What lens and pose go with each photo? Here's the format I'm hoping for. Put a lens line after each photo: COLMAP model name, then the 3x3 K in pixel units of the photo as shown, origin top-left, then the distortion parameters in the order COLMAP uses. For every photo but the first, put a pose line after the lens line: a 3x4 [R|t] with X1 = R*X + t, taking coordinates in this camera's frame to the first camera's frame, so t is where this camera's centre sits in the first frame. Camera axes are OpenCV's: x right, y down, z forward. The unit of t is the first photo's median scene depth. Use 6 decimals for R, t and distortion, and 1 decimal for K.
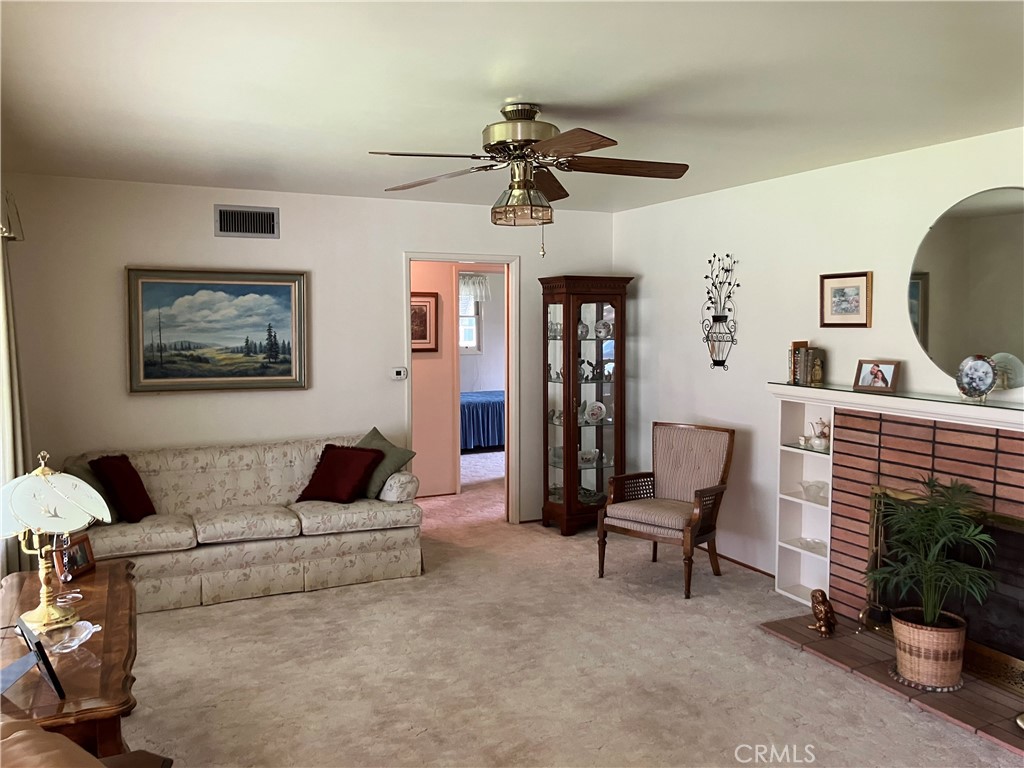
lens RADIAL K [[850.3, 0, 512.0], [0, 850.3, 384.0], [0, 0, 1]] dist [0.018997, -0.002227]
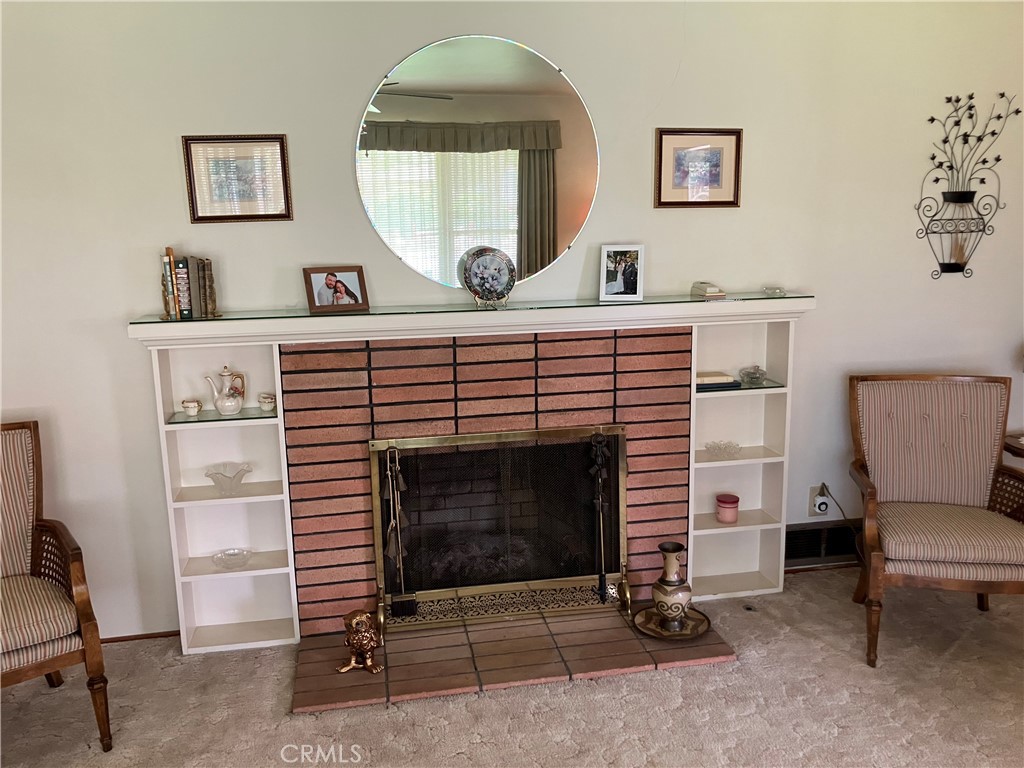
lens RADIAL K [[969.6, 0, 512.1], [0, 969.6, 367.0], [0, 0, 1]] dist [0.038855, -0.002622]
pose [[0.229567, -0.171293, 0.958101, -0.336418], [0.095379, 0.983613, 0.153000, -0.059045], [-0.968608, 0.056259, 0.242143, 0.718820]]
